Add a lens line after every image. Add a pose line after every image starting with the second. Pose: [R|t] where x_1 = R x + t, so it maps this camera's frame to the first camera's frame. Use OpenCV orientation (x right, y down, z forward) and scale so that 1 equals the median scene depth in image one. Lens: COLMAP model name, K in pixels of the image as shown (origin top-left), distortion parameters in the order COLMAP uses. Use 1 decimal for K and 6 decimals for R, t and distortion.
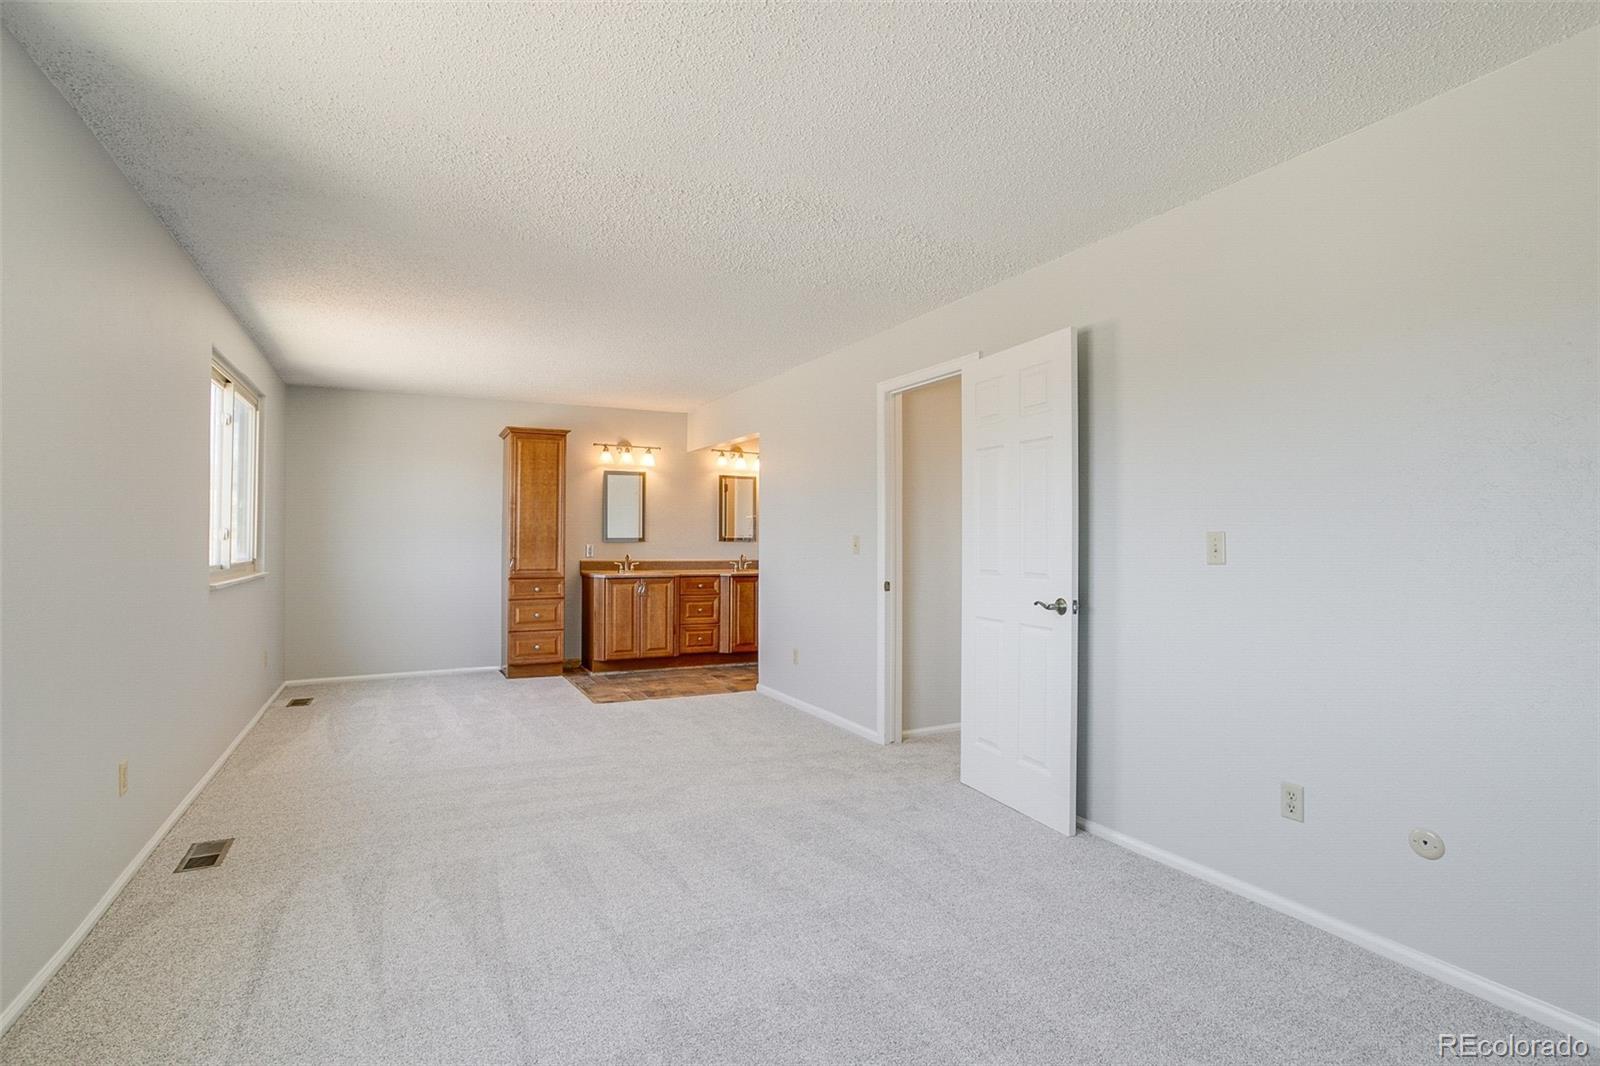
lens RADIAL K [[768.8, 0, 788.8], [0, 768.8, 535.7], [0, 0, 1]] dist [-0.056839, 0.027836]
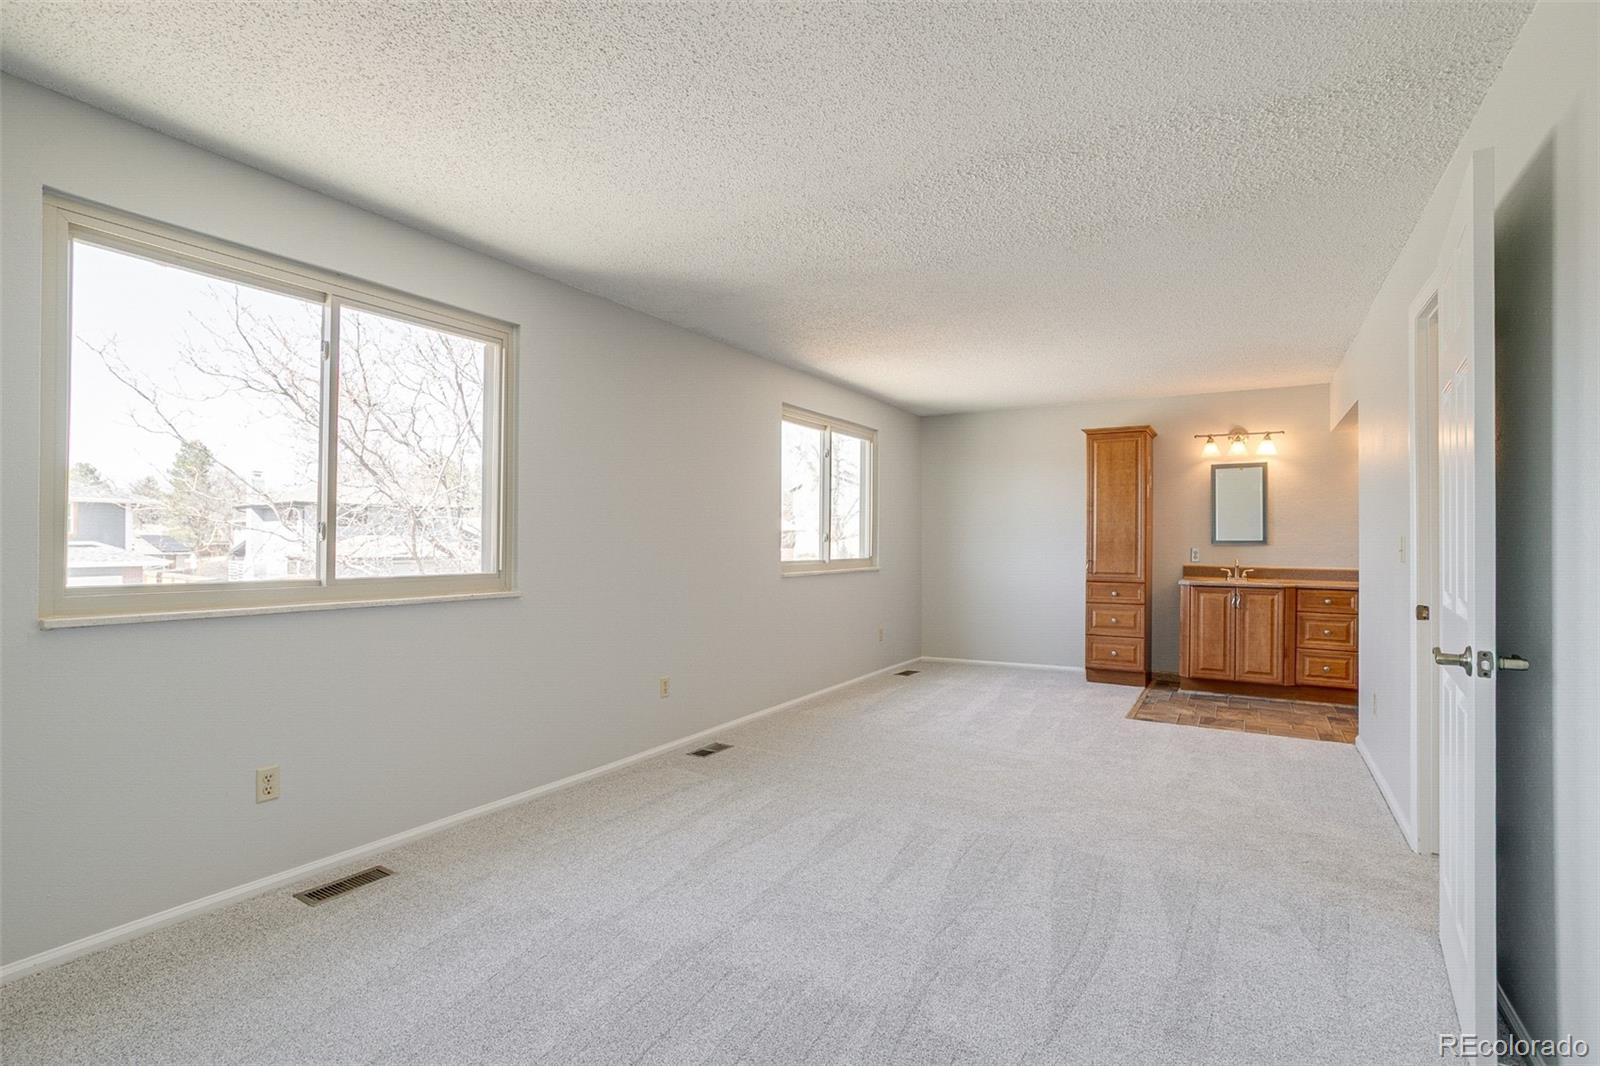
lens RADIAL K [[768.8, 0, 791.4], [0, 768.8, 521.4], [0, 0, 1]] dist [-0.056839, 0.027836]
pose [[0.532065, -0.021101, -0.846440, 0.269475], [0.001538, 0.999712, -0.023955, 0.001370], [0.846702, 0.011444, 0.531944, 0.136390]]
